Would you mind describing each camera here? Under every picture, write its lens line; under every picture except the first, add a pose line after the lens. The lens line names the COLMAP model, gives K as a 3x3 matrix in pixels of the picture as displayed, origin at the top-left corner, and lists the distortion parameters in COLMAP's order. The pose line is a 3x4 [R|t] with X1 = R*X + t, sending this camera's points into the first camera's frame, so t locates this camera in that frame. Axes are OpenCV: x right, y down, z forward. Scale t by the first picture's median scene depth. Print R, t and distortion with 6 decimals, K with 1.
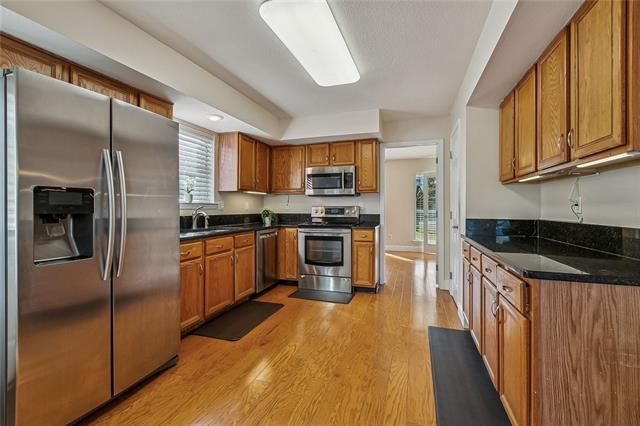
lens RADIAL K [[294.1, 0, 322.9], [0, 294.1, 205.2], [0, 0, 1]] dist [-0.042485, 0.000136]
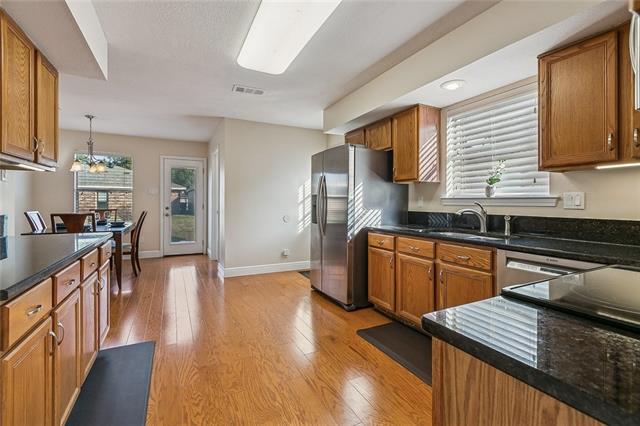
lens RADIAL K [[294.1, 0, 322.9], [0, 294.1, 205.2], [0, 0, 1]] dist [-0.042485, 0.000136]
pose [[-0.714931, -0.002466, -0.699190, 0.449019], [-0.001661, 0.999997, -0.001829, 0.017095], [0.699193, -0.000146, -0.714933, 1.463808]]
